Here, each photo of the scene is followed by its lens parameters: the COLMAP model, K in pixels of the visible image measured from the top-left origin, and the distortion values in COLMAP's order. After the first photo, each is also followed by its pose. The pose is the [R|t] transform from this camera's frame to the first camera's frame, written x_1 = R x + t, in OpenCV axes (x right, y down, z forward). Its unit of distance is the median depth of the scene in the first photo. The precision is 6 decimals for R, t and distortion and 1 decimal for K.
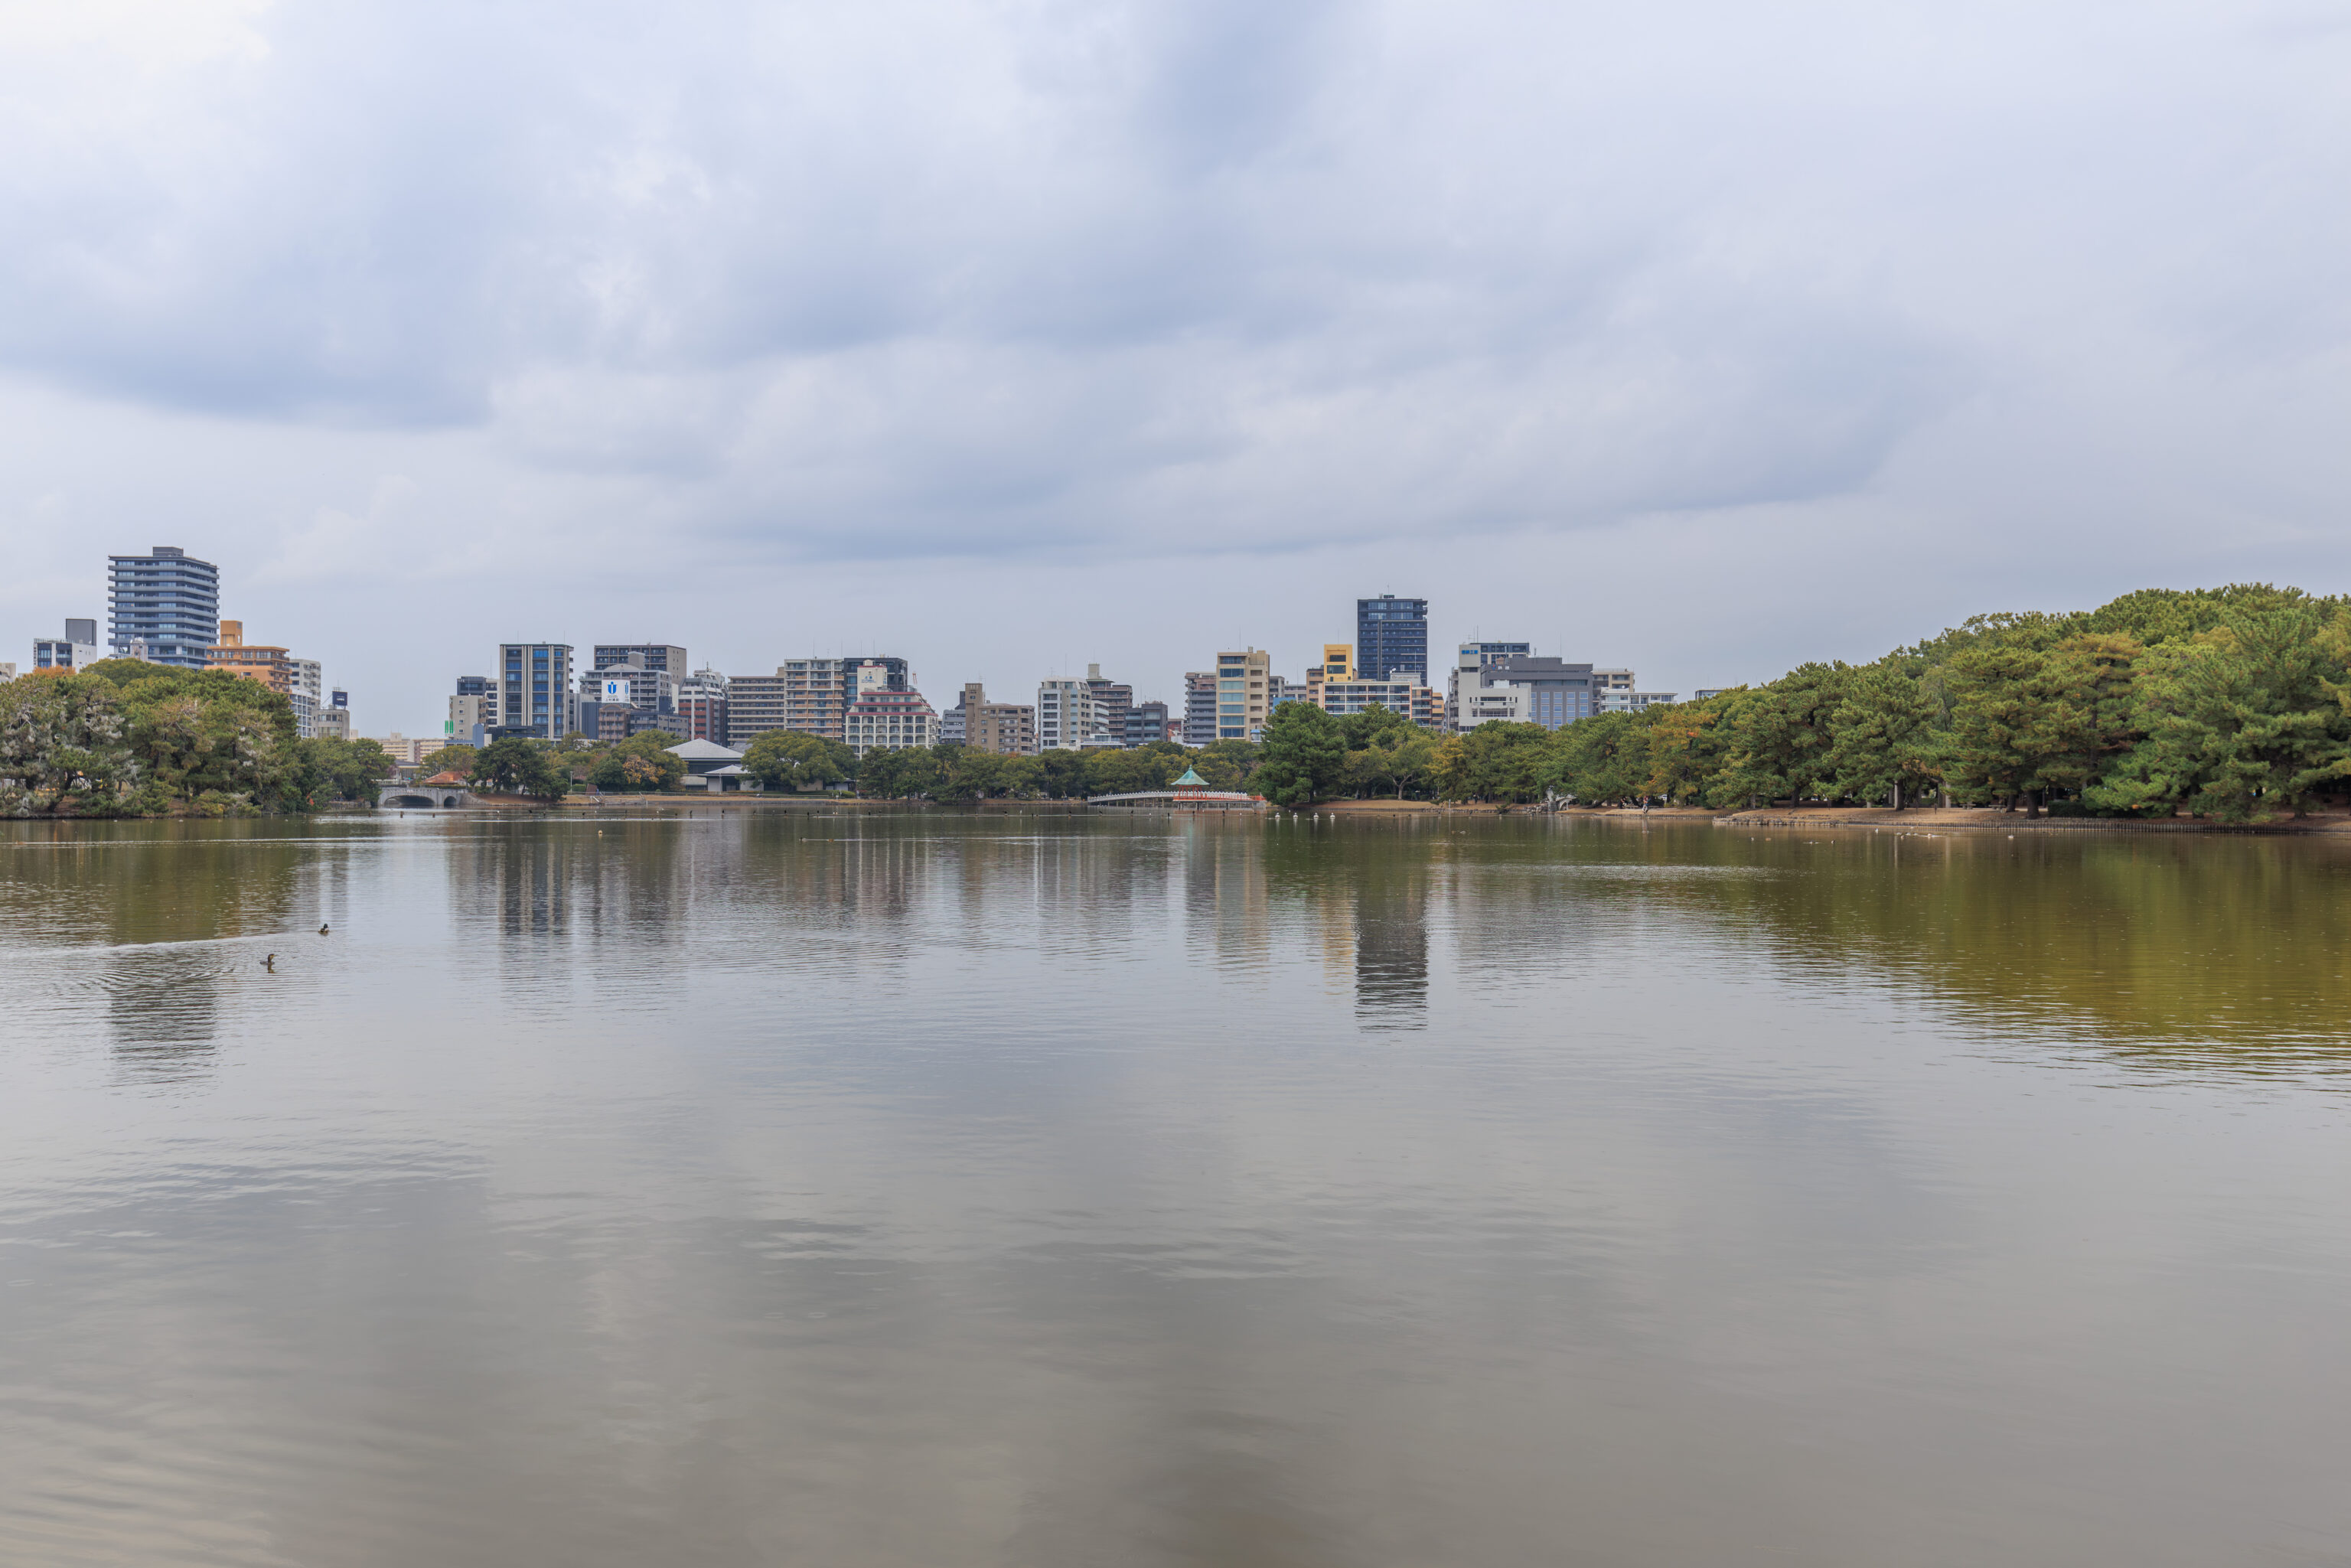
lens RADIAL K [[2267.4, 0, 1172.7], [0, 2267.4, 785.5], [0, 0, 1]] dist [0.015215, 0.000000]
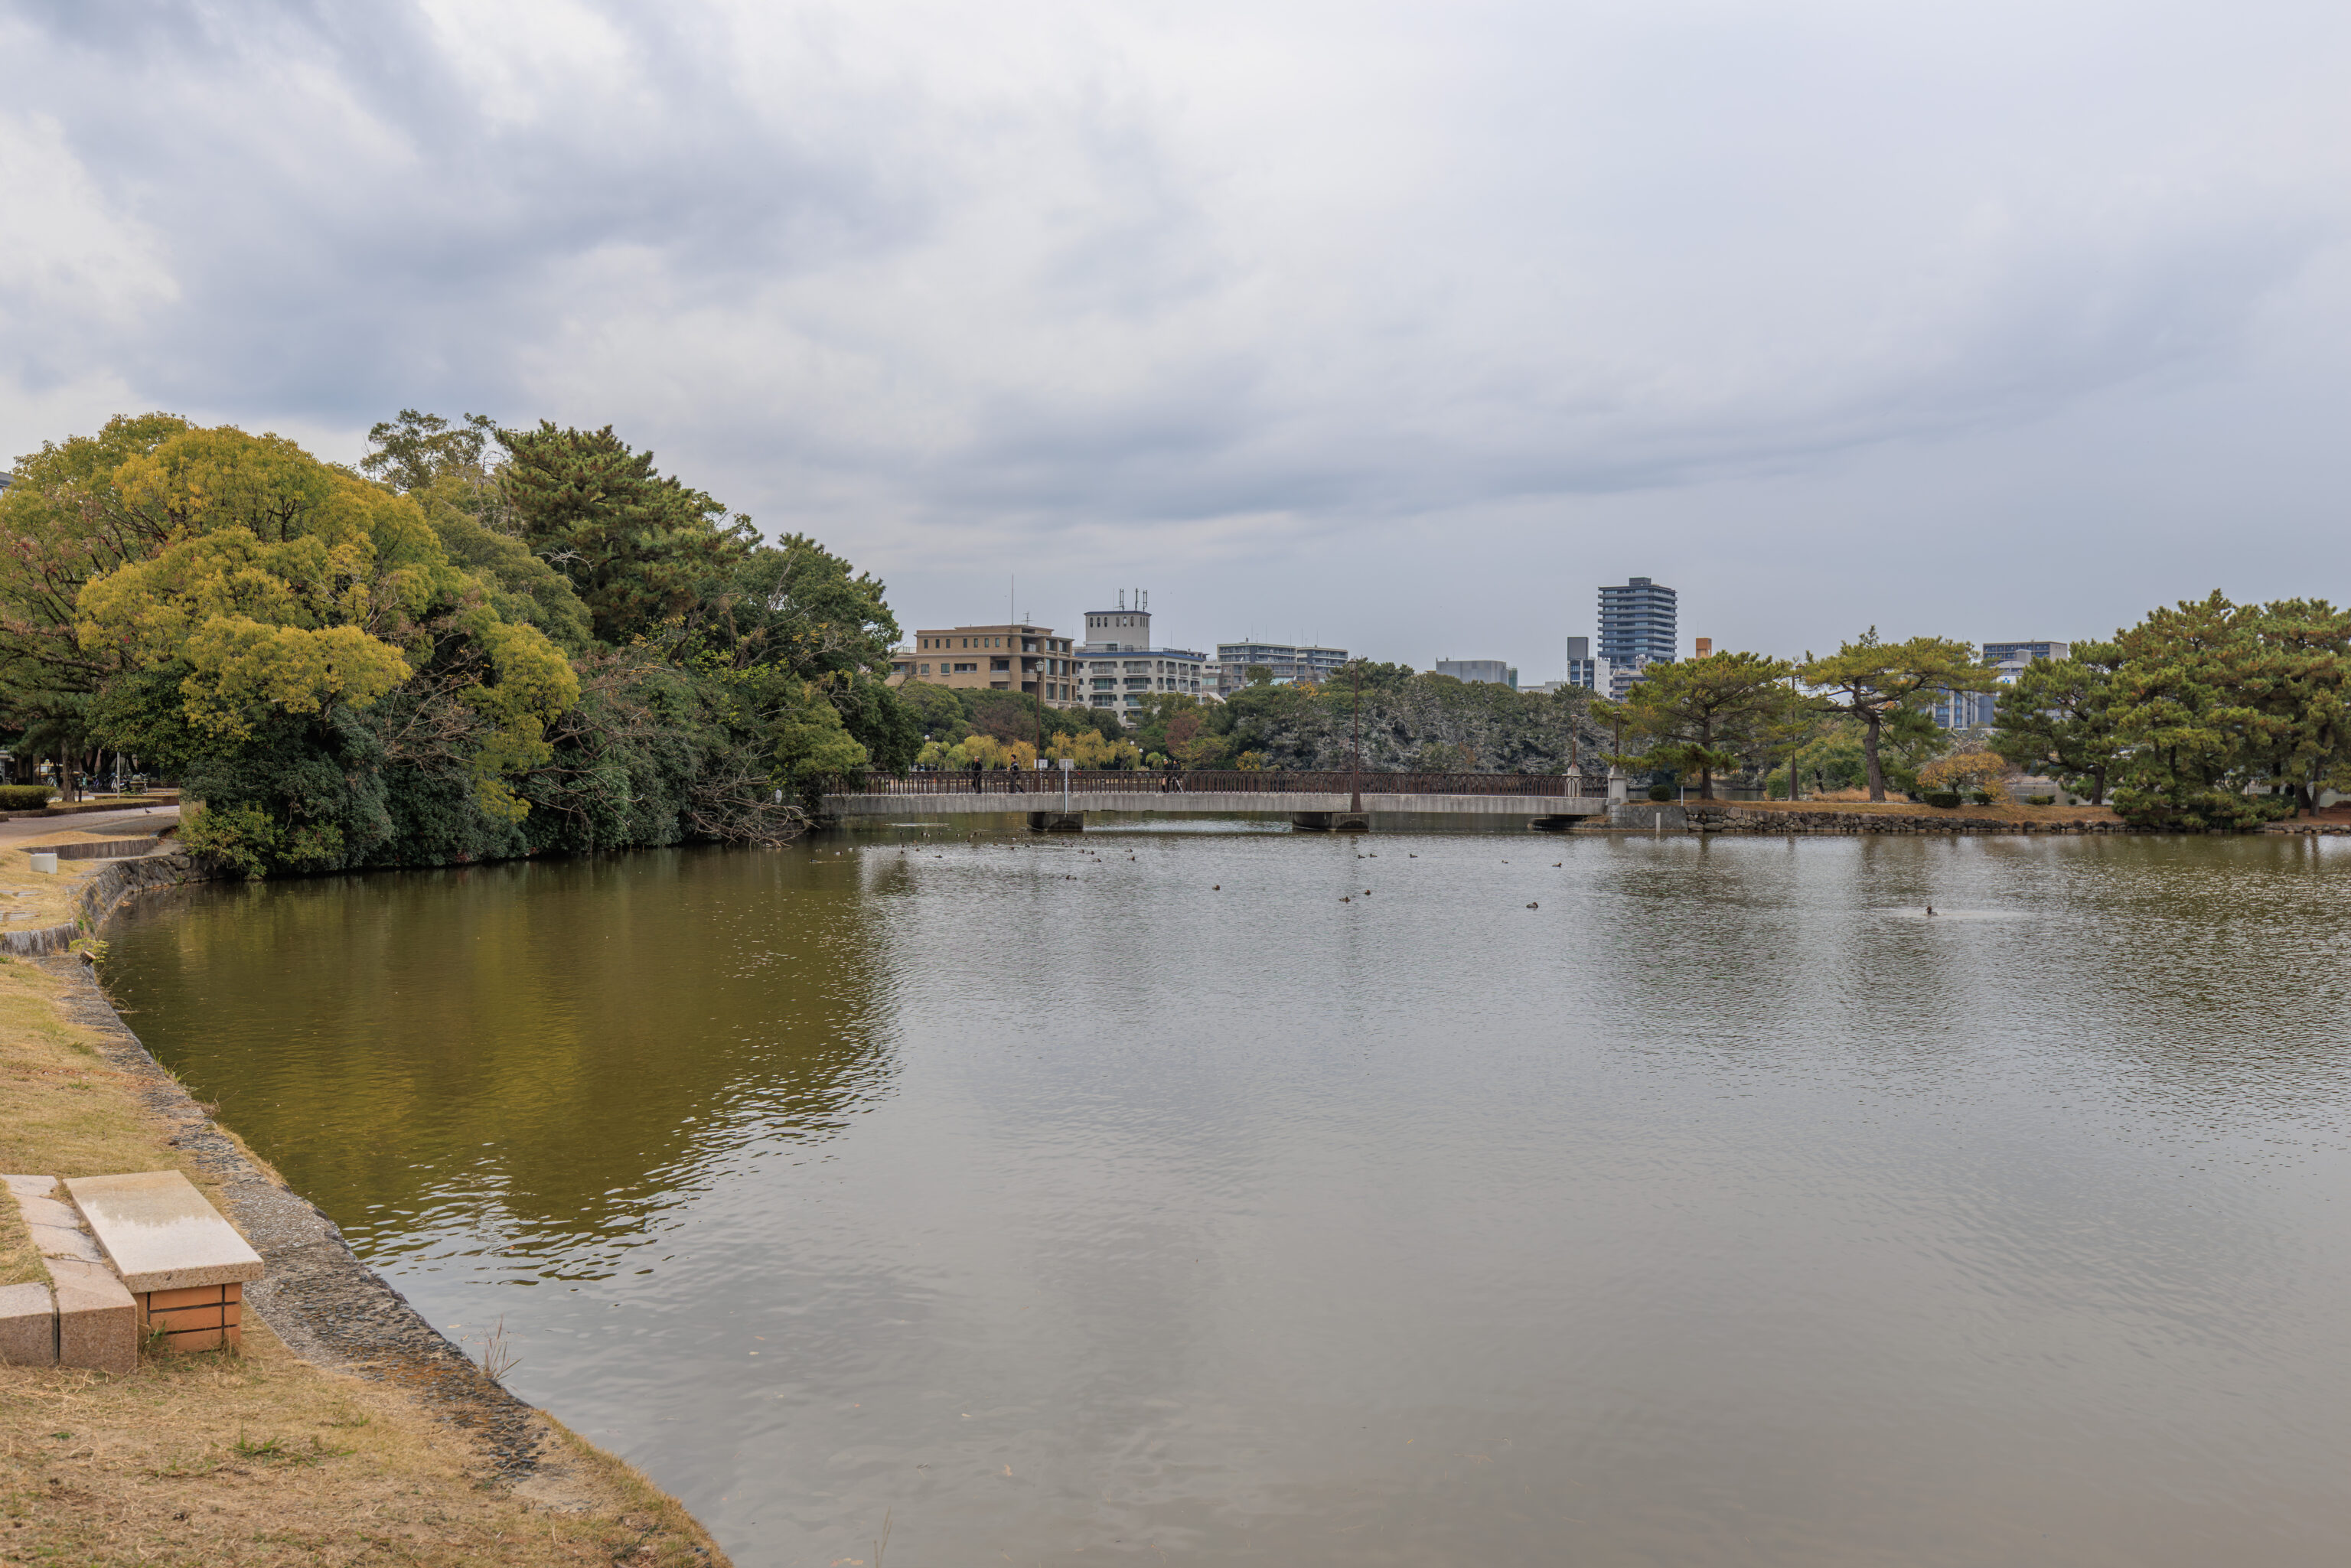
lens RADIAL K [[2267.4, 0, 1188.8], [0, 2267.4, 777.1], [0, 0, 1]] dist [0.015215, 0.000000]
pose [[0.845488, 0.004383, -0.533977, 0.020622], [-0.001138, 0.999979, 0.006407, -0.001772], [0.533994, -0.004809, 0.845475, -0.203924]]
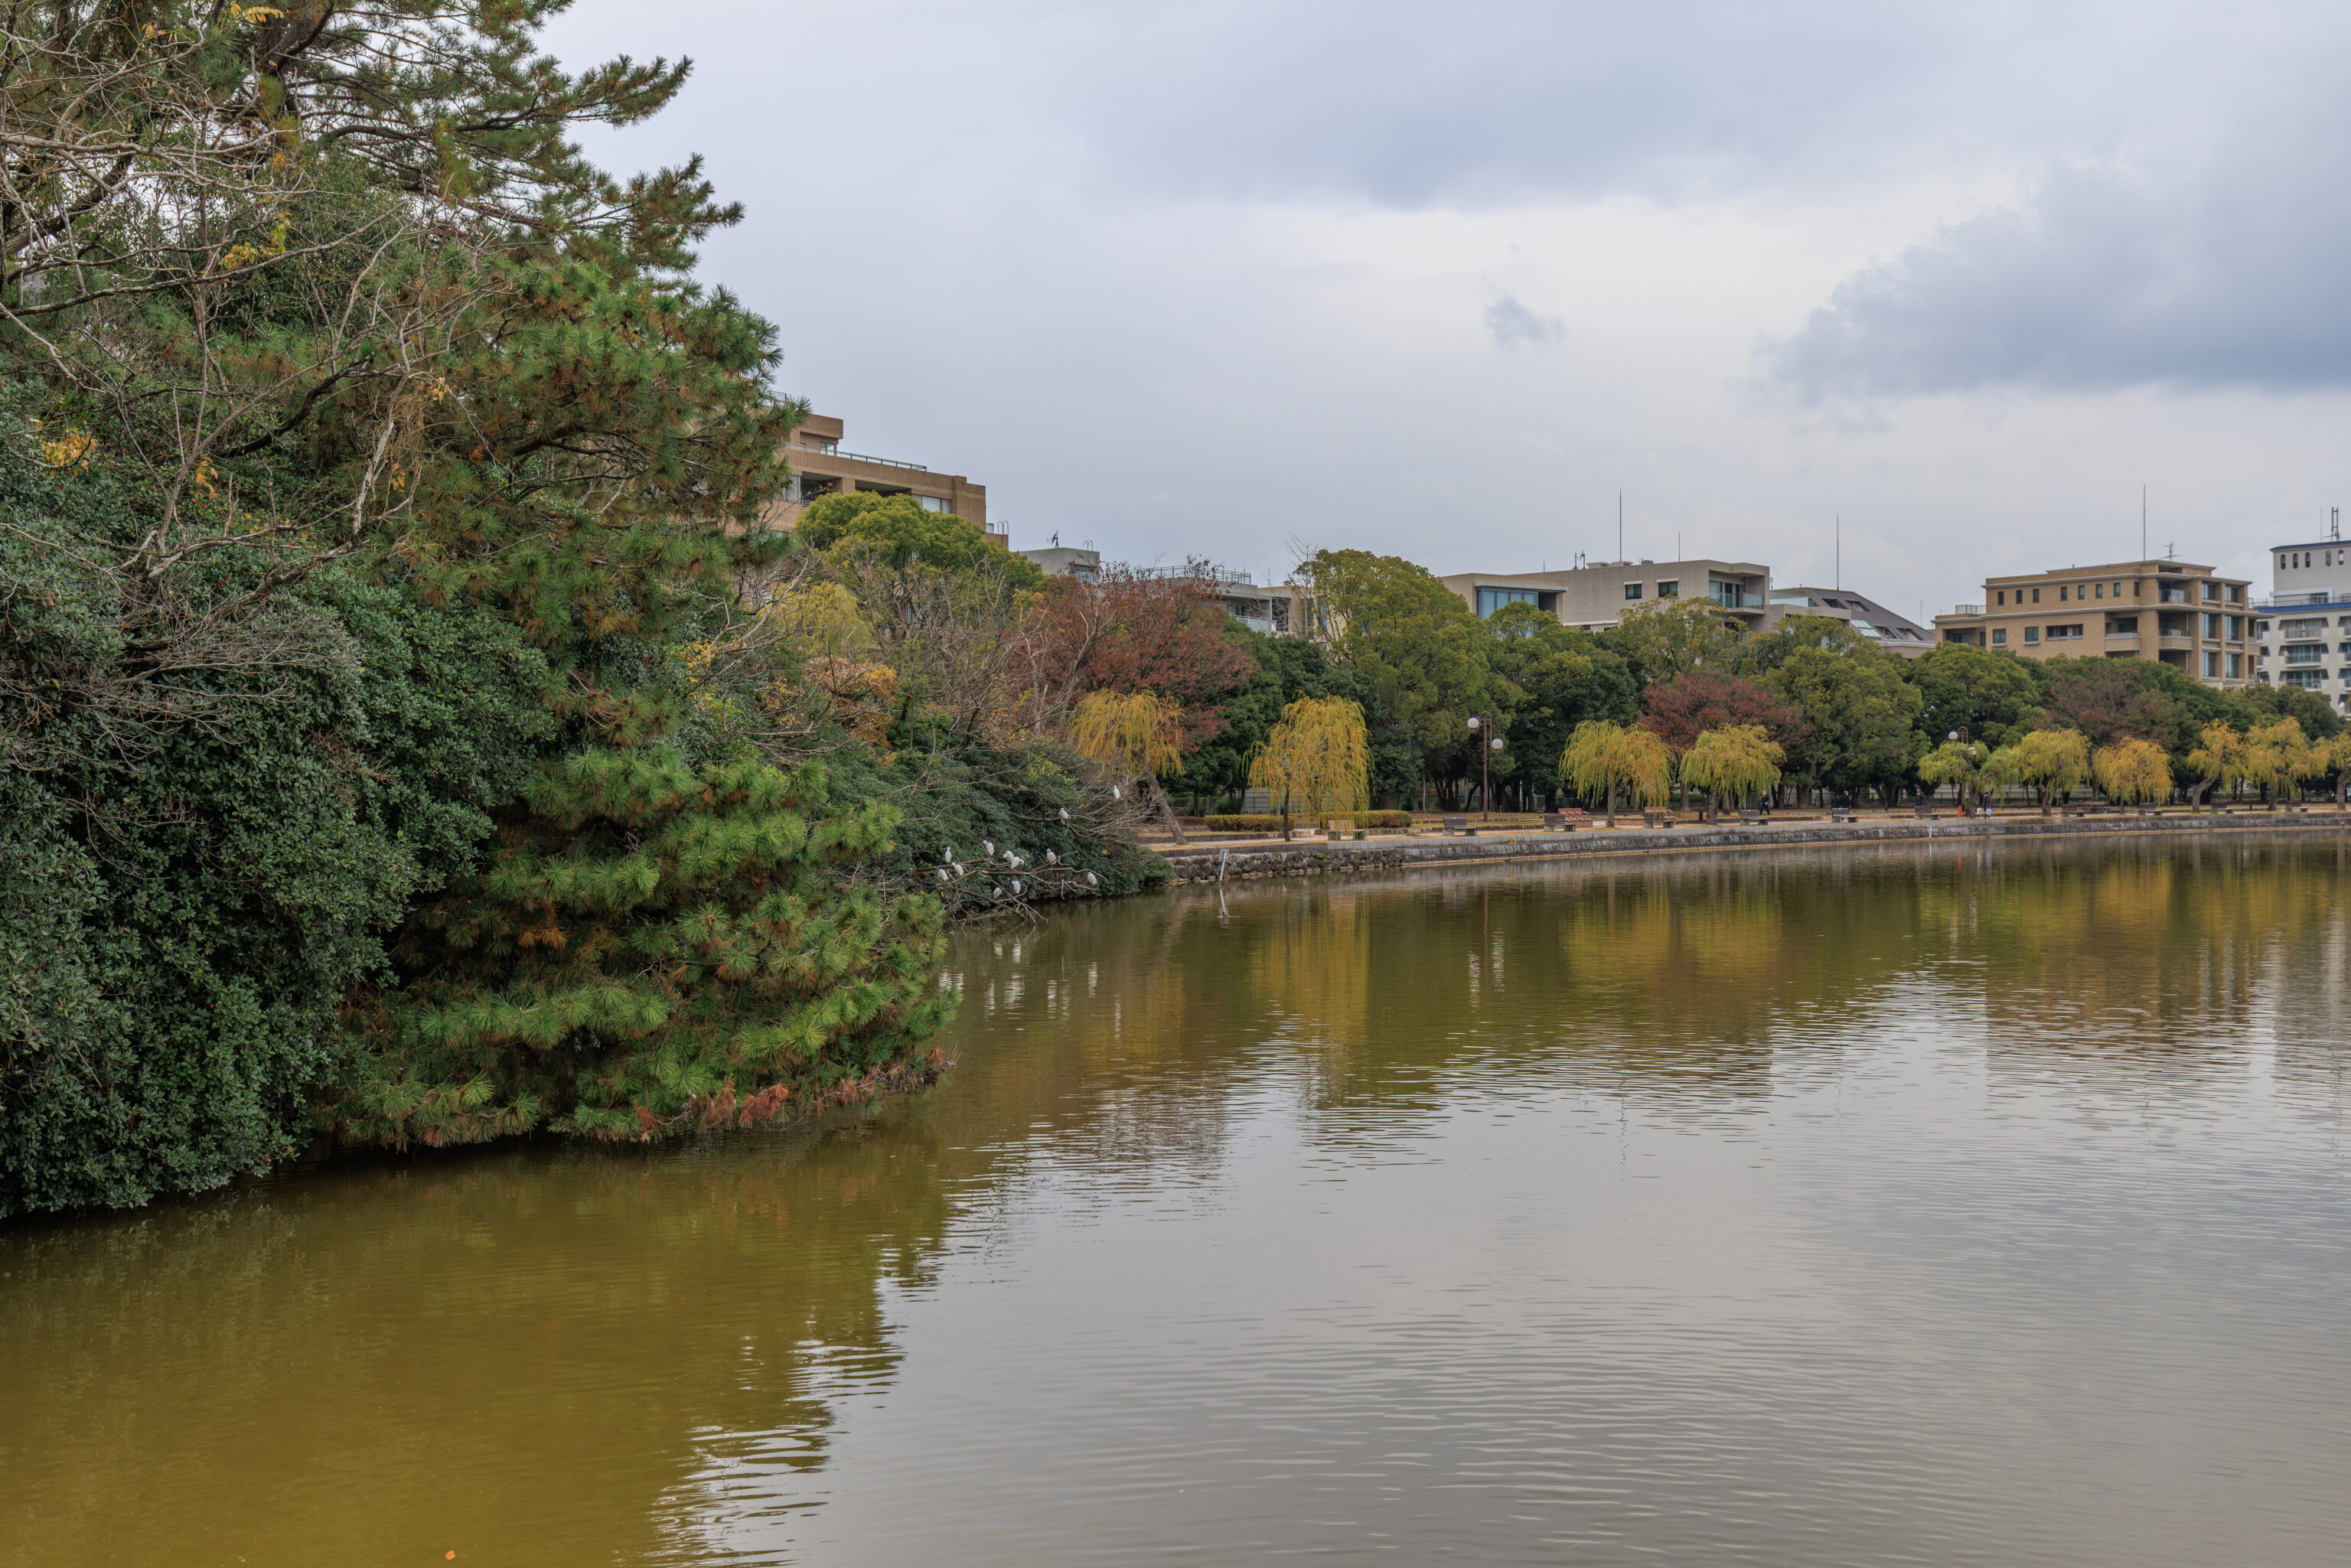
lens RADIAL K [[2267.4, 0, 1197.3], [0, 2267.4, 778.5], [0, 0, 1]] dist [0.015215, 0.000000]
pose [[0.492864, -0.006542, -0.870082, -0.062809], [0.008749, 0.999958, -0.002563, -0.001931], [0.870062, -0.006349, 0.492901, -0.081391]]
